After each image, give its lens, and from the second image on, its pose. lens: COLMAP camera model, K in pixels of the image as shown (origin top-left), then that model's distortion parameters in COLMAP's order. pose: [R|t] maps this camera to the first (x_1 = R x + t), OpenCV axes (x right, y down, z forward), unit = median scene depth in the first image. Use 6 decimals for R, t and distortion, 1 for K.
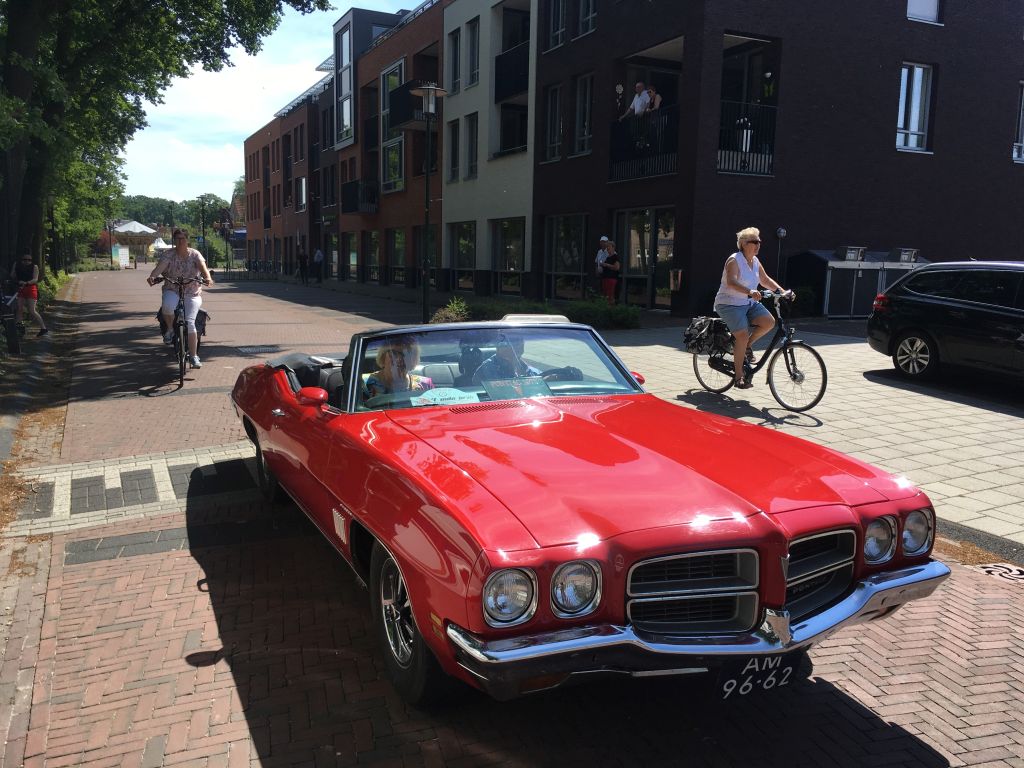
lens RADIAL K [[854.3, 0, 511.9], [0, 854.3, 376.8], [0, 0, 1]] dist [0.072139, -0.089728]
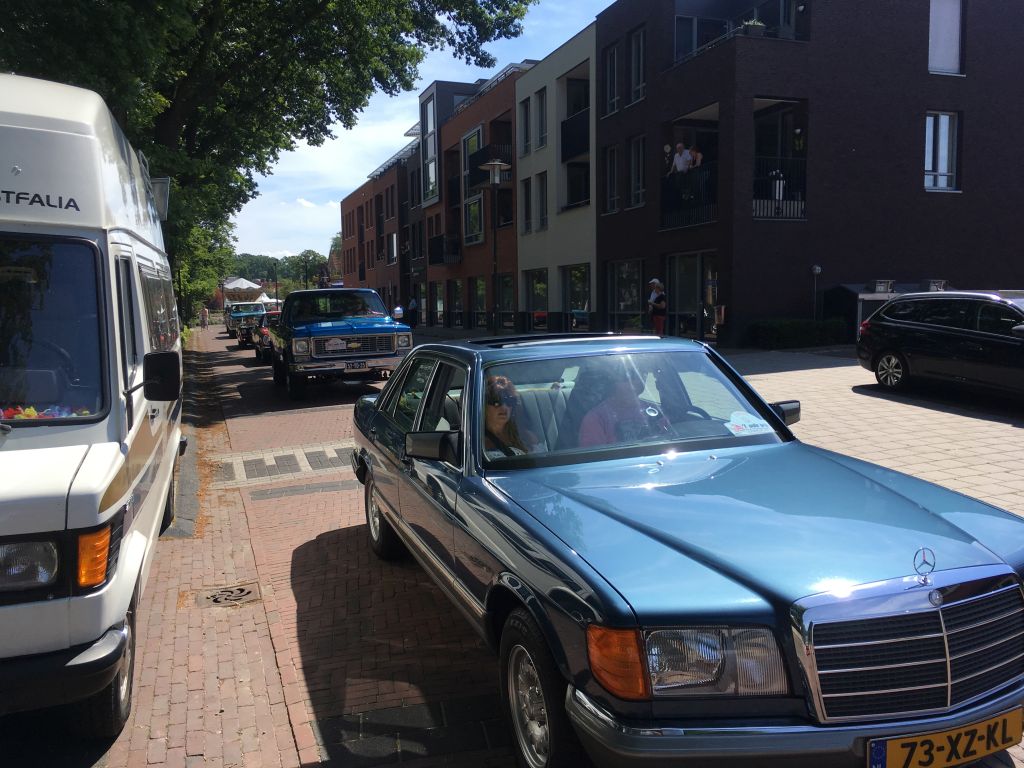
lens RADIAL K [[867.6, 0, 512.0], [0, 867.6, 384.0], [0, 0, 1]] dist [0.068141, -0.095435]
pose [[0.994116, -0.023533, -0.105729, 0.035625], [0.019013, 0.998870, -0.043554, 0.019401], [0.106635, 0.041287, 0.993441, -0.141591]]
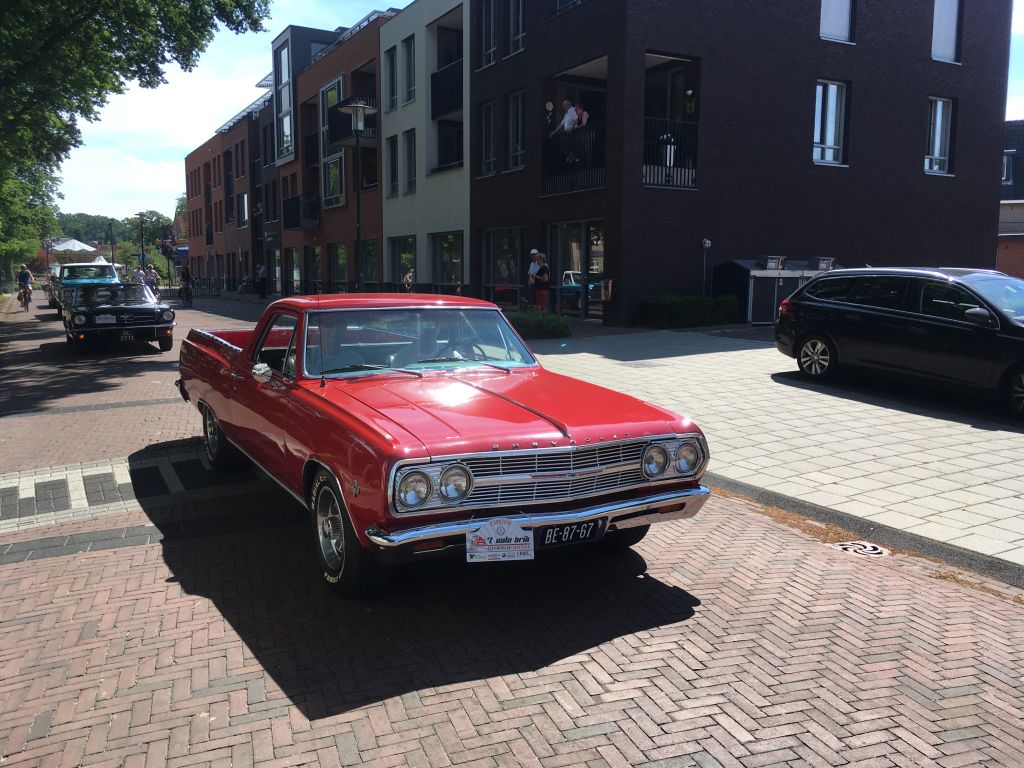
lens RADIAL K [[854.3, 0, 511.9], [0, 854.3, 376.8], [0, 0, 1]] dist [0.072139, -0.089728]
pose [[0.998417, -0.019873, 0.052616, 0.019253], [0.020695, 0.999671, -0.015123, 0.003909], [-0.052299, 0.016188, 0.998500, -0.018362]]
